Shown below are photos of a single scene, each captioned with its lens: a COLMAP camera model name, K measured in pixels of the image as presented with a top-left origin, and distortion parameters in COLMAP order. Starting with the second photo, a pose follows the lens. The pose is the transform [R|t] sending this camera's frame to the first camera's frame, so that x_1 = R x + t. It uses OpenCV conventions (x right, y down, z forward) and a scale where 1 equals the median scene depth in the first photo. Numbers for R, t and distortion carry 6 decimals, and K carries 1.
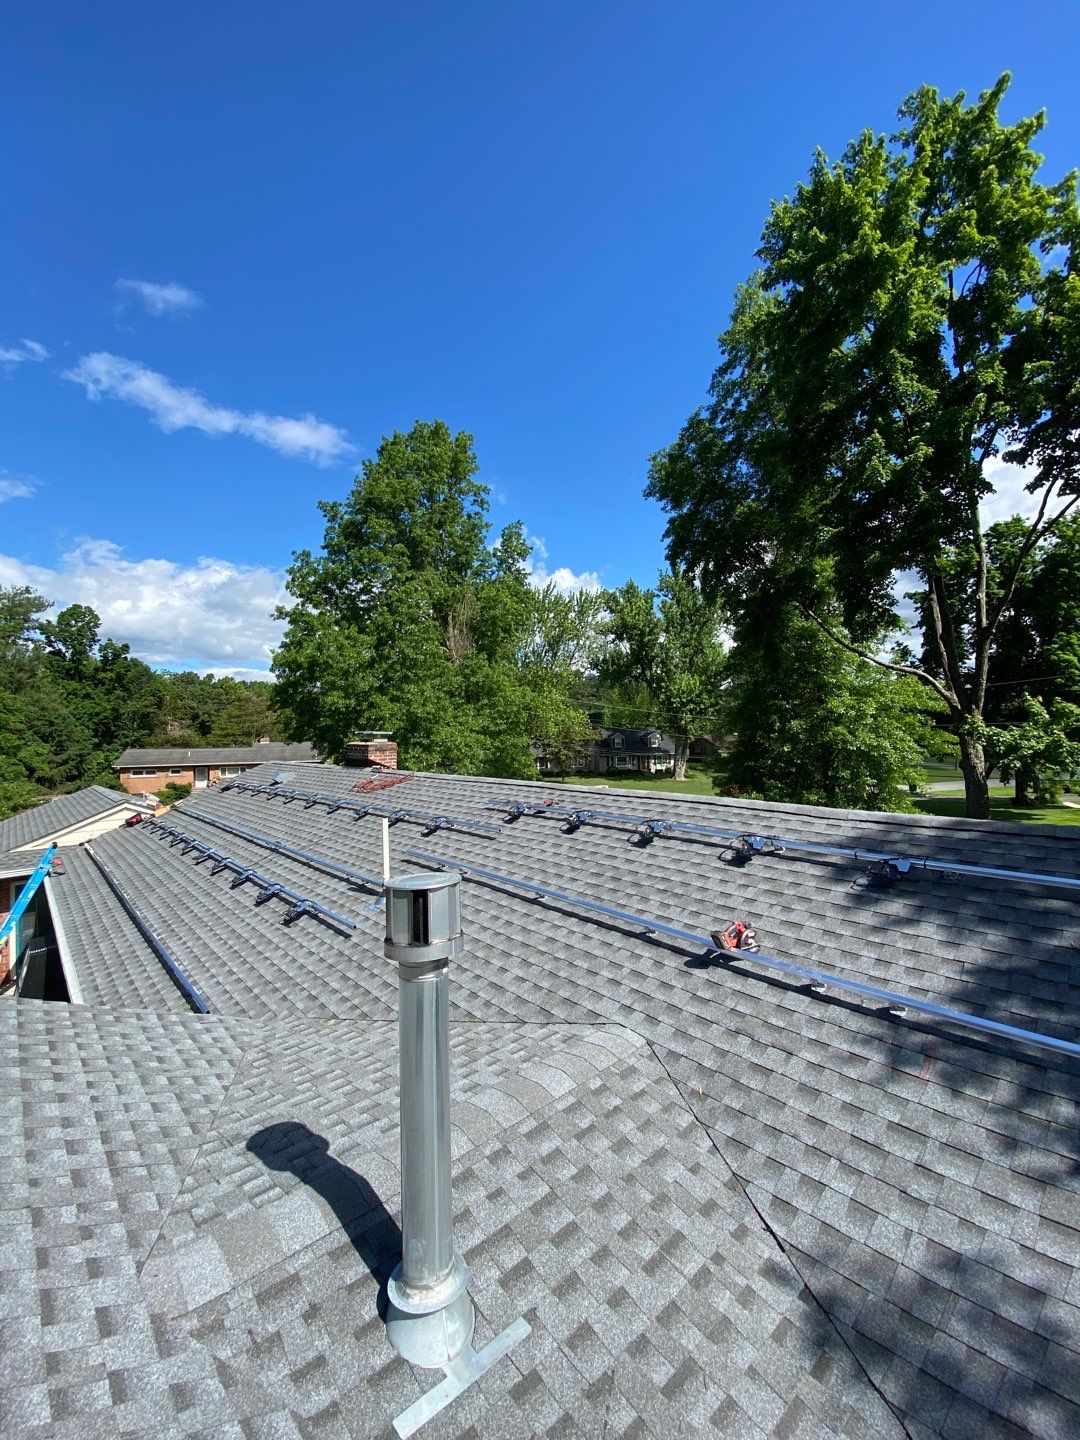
lens RADIAL K [[581.1, 0, 540.0], [0, 581.1, 720.0], [0, 0, 1]] dist [0.025756, -0.022941]
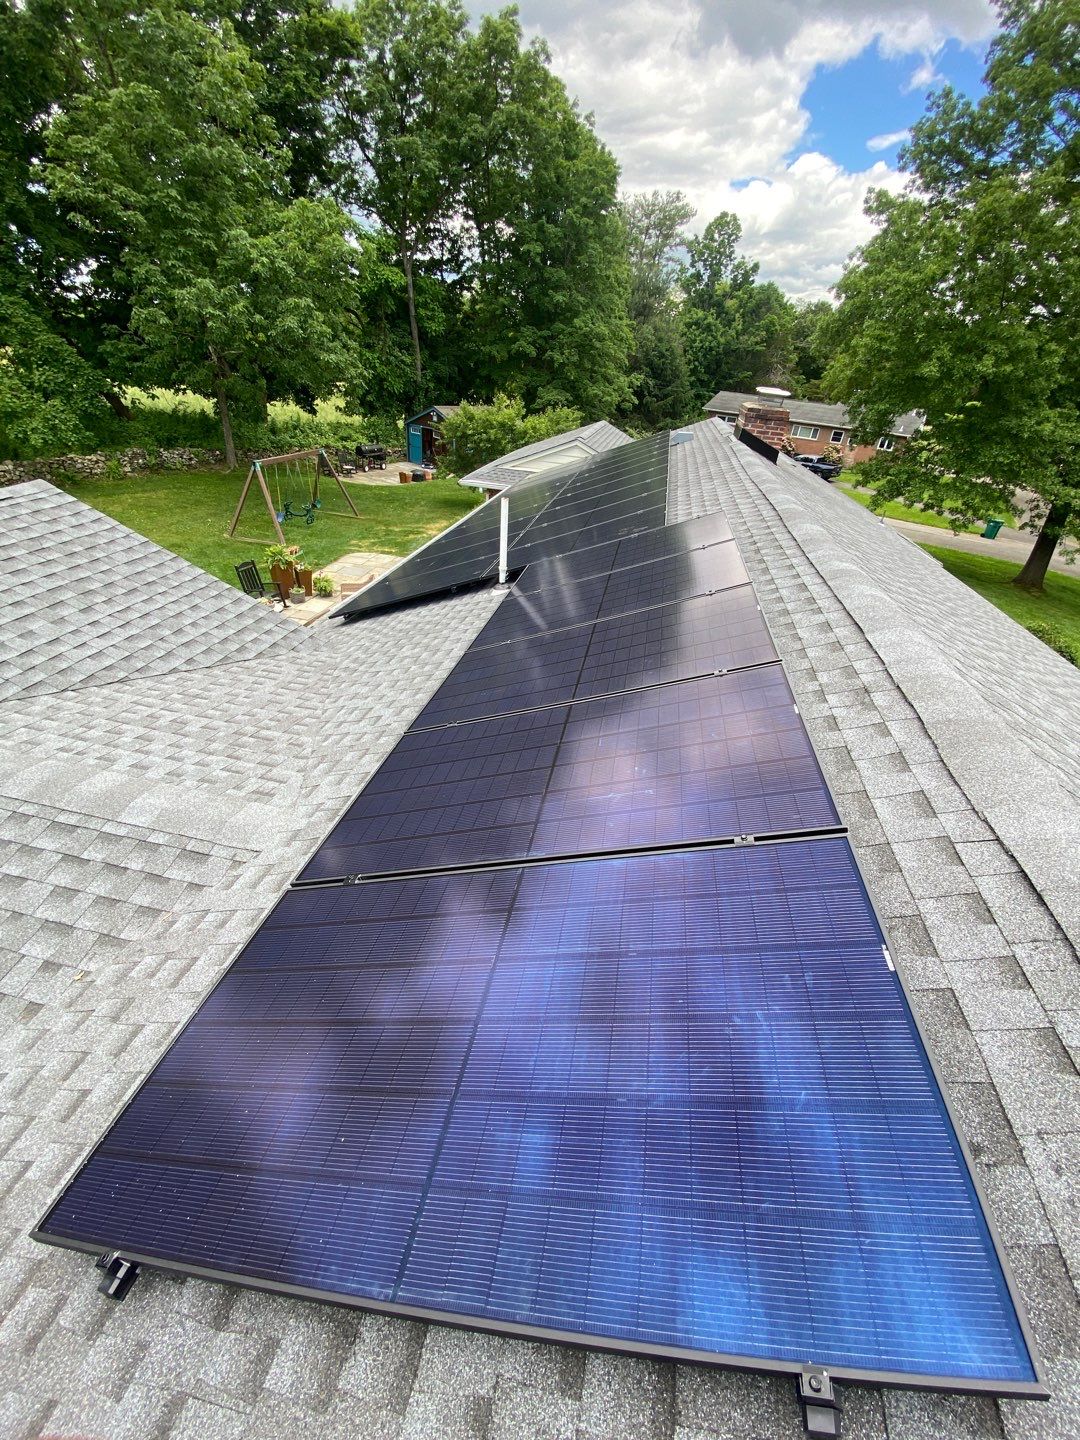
lens RADIAL K [[602.6, 0, 540.0], [0, 602.6, 720.0], [0, 0, 1]] dist [0.000597, -0.016508]
pose [[0.590739, 0.468110, -0.657191, 0.227941], [-0.074167, 0.842557, 0.533476, -0.006502], [0.803447, -0.266403, 0.532450, 0.256840]]
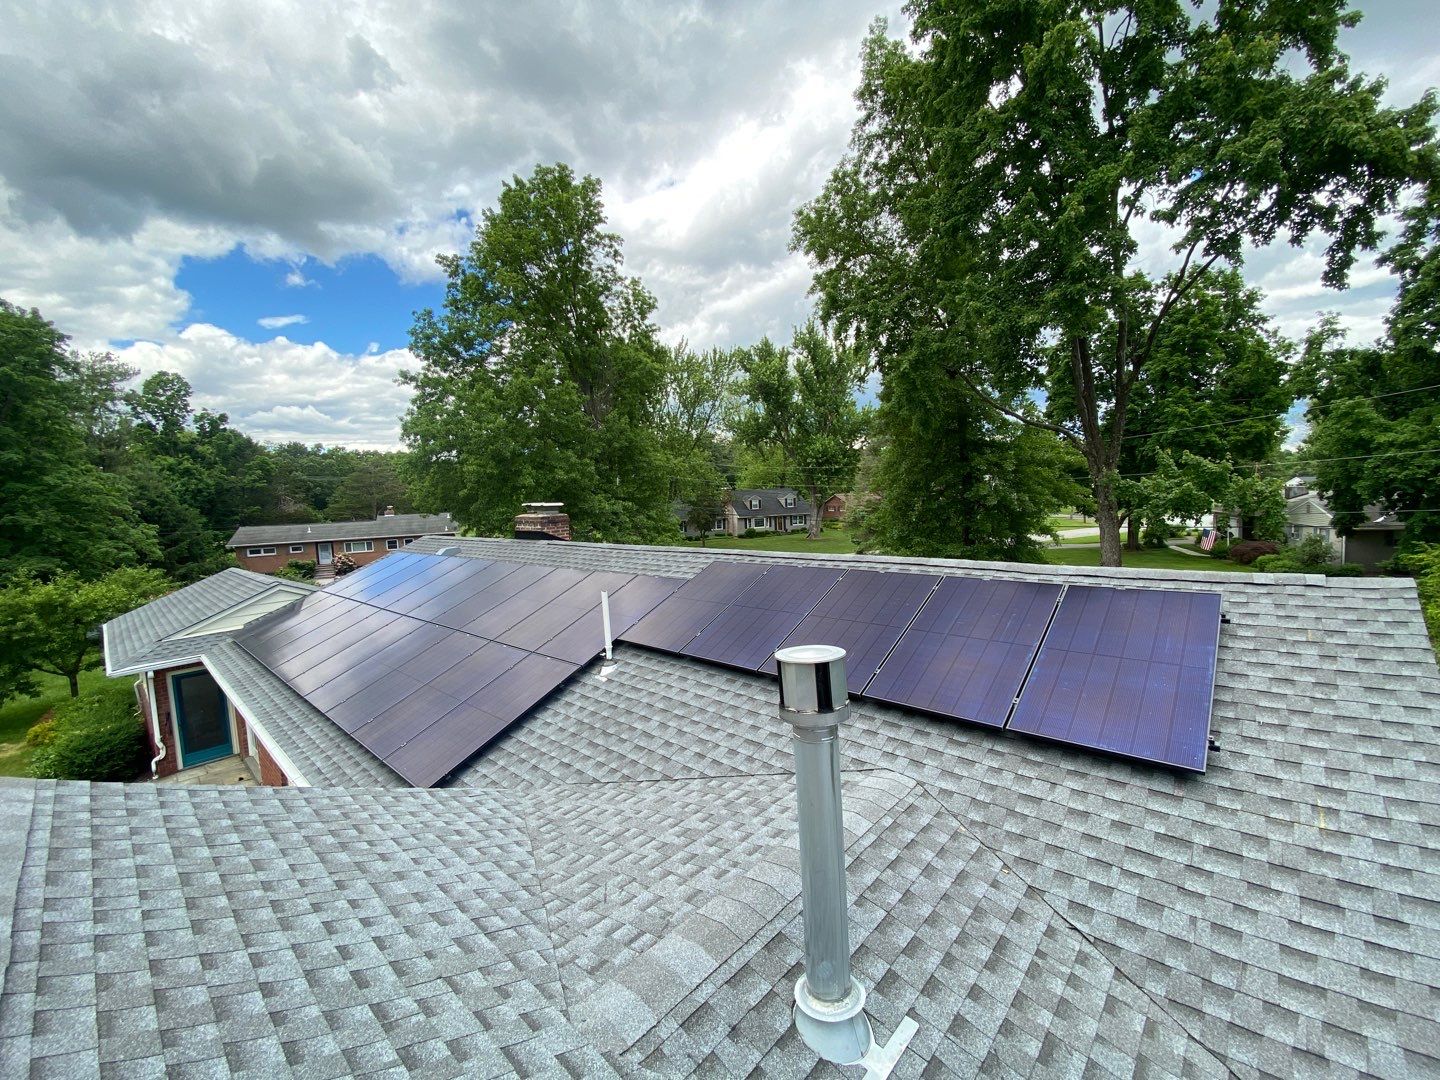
lens RADIAL K [[581.1, 0, 716.7], [0, 581.1, 535.7], [0, 0, 1]] dist [0.025756, -0.022941]
pose [[0.996047, -0.036396, 0.081024, -0.074713], [0.028775, 0.995221, 0.093309, -0.008340], [-0.084033, -0.090609, 0.992335, -0.007002]]
